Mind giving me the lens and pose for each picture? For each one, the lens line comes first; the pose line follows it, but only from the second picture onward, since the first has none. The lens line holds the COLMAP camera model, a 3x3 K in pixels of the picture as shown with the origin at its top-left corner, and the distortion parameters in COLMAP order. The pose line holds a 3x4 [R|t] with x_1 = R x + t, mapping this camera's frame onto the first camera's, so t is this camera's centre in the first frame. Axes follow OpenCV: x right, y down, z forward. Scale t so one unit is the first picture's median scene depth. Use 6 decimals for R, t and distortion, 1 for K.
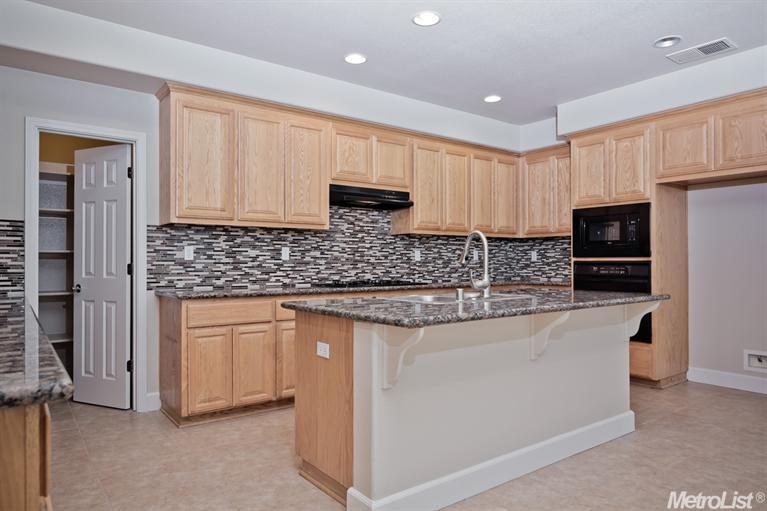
lens RADIAL K [[495.4, 0, 381.5], [0, 495.4, 257.9], [0, 0, 1]] dist [-0.001402, -0.003383]
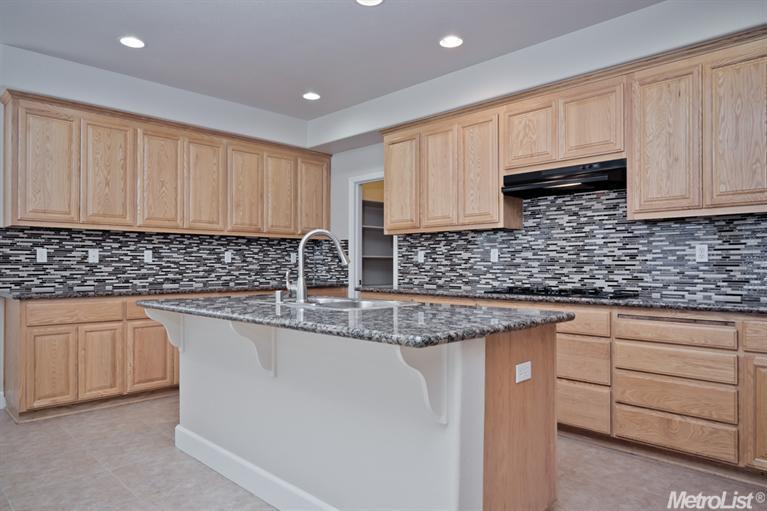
lens RADIAL K [[495.4, 0, 382.4], [0, 495.4, 259.9], [0, 0, 1]] dist [-0.001402, -0.003383]
pose [[0.158508, -0.008128, -0.987324, 0.725170], [0.009337, 0.999934, -0.006733, 0.004774], [0.987314, -0.008151, 0.158574, 0.638880]]
